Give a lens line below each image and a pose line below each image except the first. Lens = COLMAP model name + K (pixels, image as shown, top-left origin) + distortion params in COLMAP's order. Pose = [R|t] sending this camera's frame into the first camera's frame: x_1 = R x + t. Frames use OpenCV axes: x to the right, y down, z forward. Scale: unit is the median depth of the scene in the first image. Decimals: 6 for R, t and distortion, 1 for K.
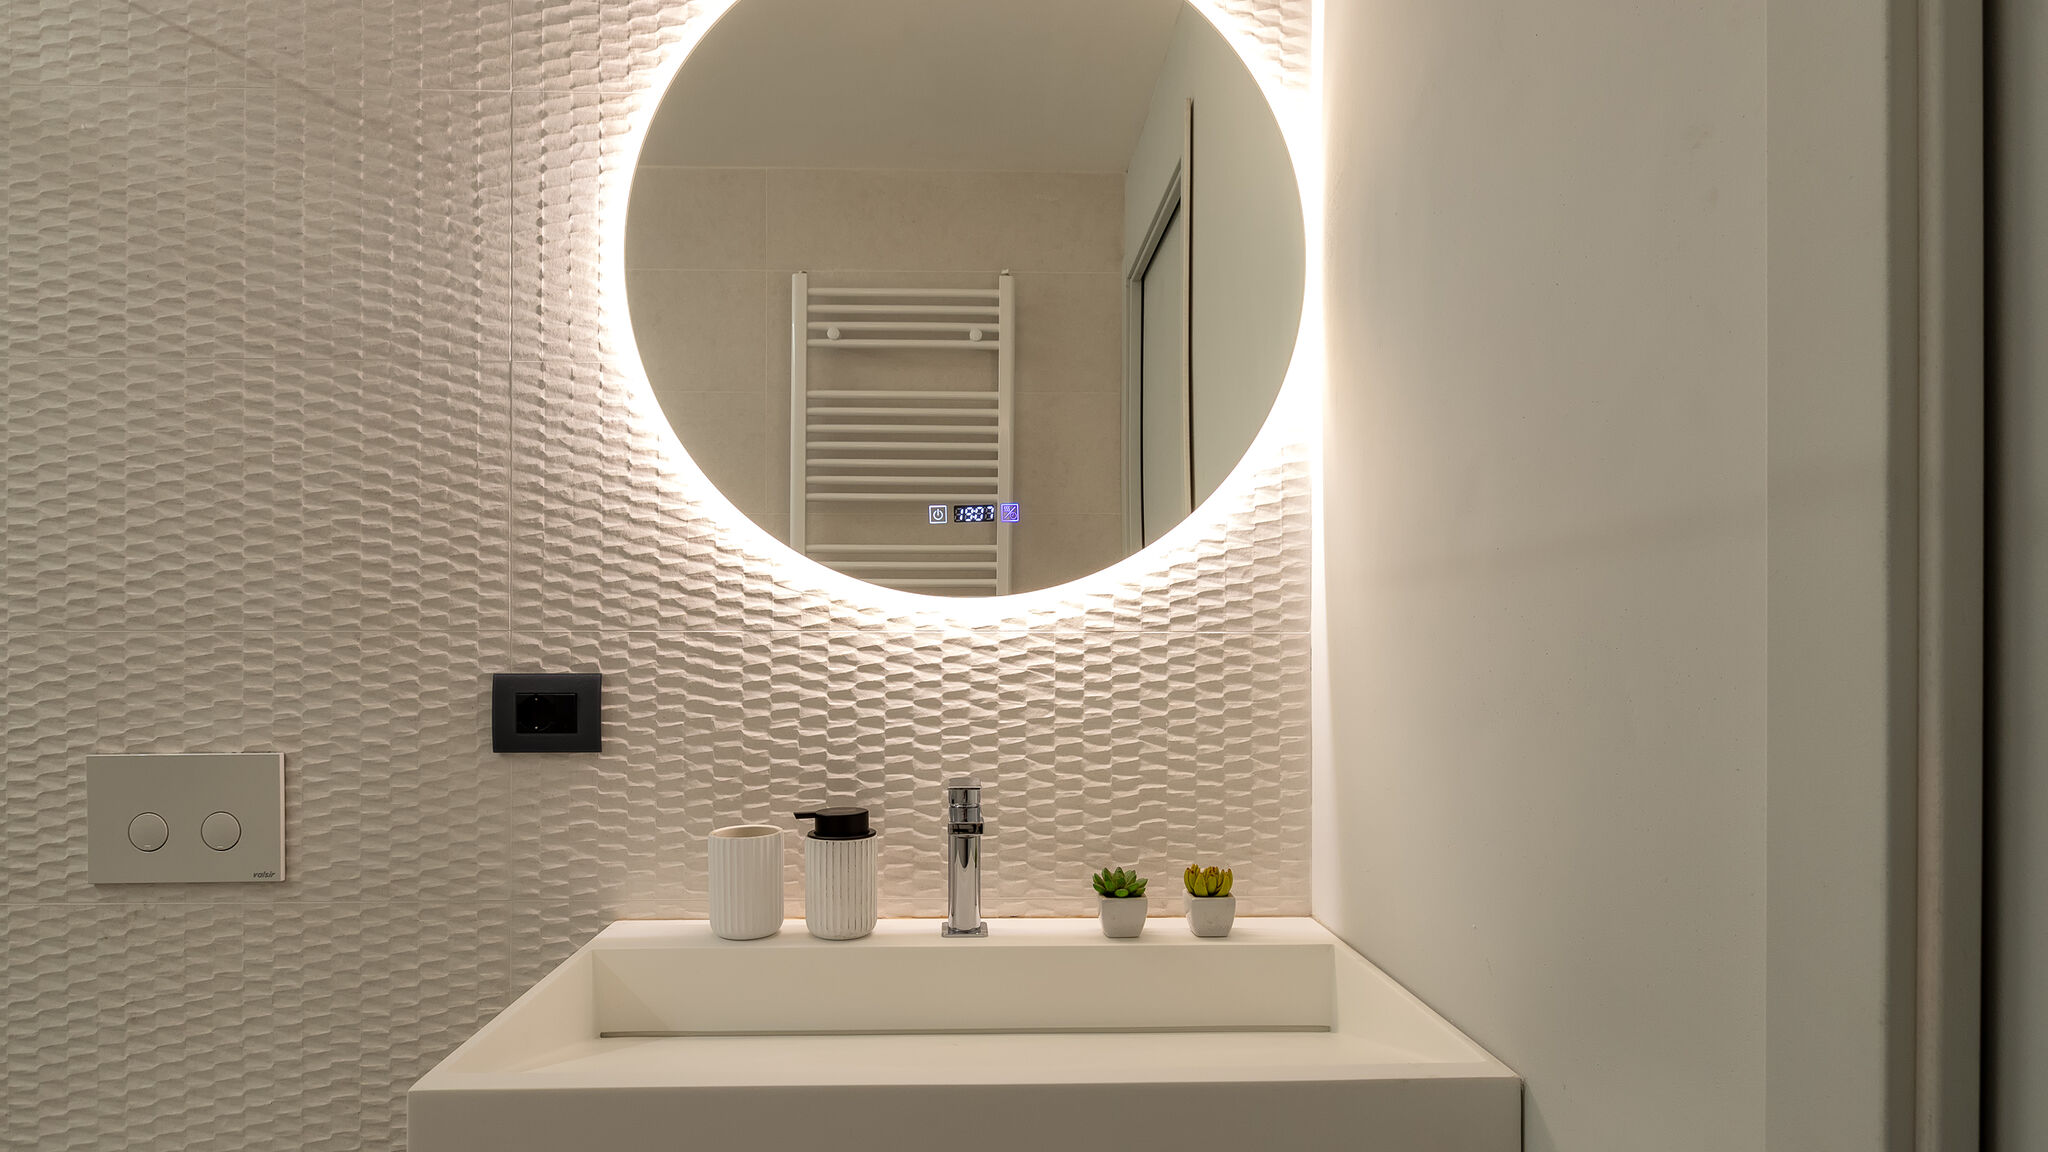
lens RADIAL K [[1126.0, 0, 1016.8], [0, 1126.0, 582.8], [0, 0, 1]] dist [-0.002036, -0.002602]
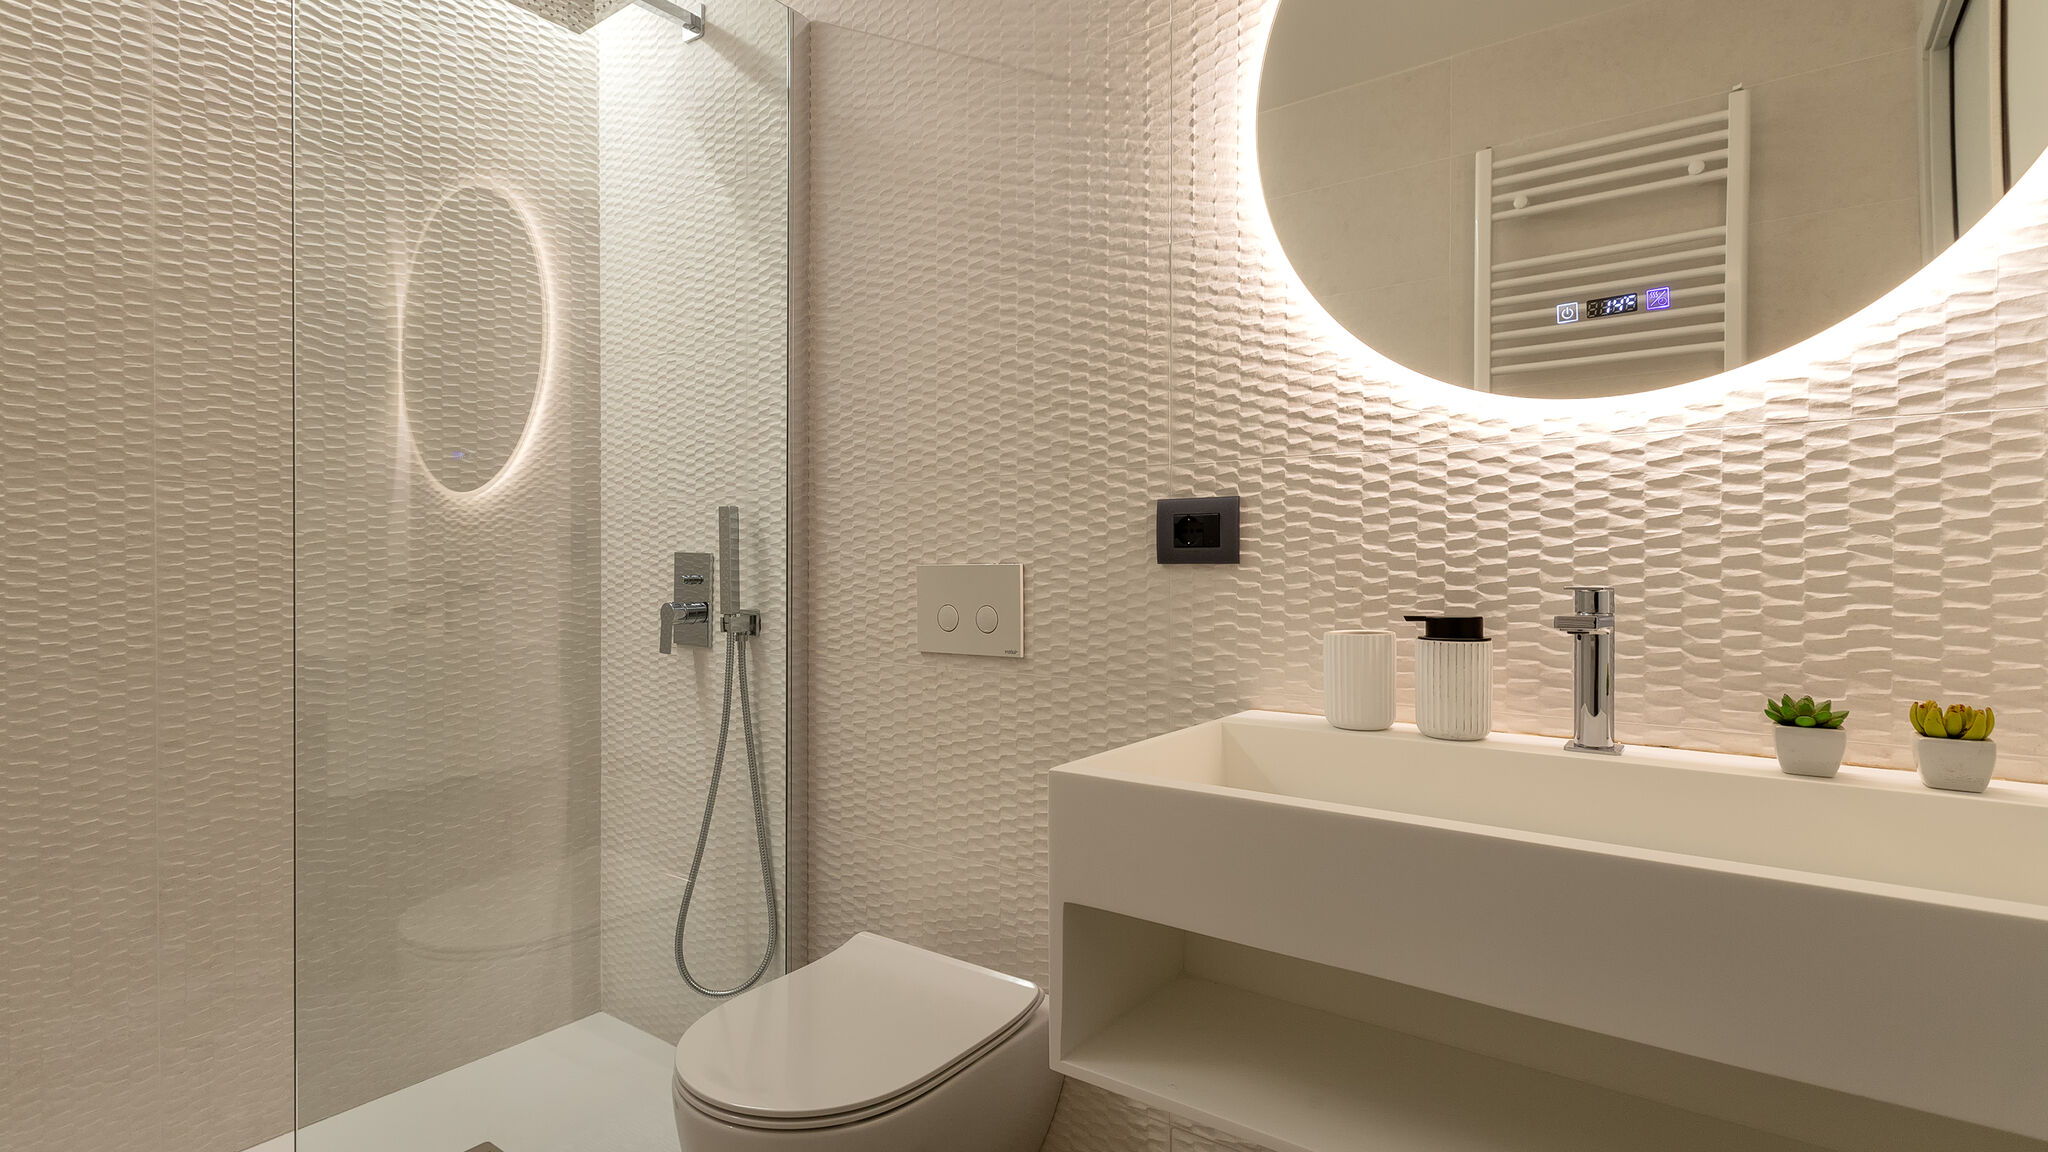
lens RADIAL K [[1052.9, 0, 1020.2], [0, 1052.9, 571.9], [0, 0, 1]] dist [0.005069, -0.003622]
pose [[0.762055, -0.013059, -0.647381, 0.152801], [0.013973, 0.999895, -0.003721, 0.156198], [0.647362, -0.006210, 0.762158, 0.034909]]
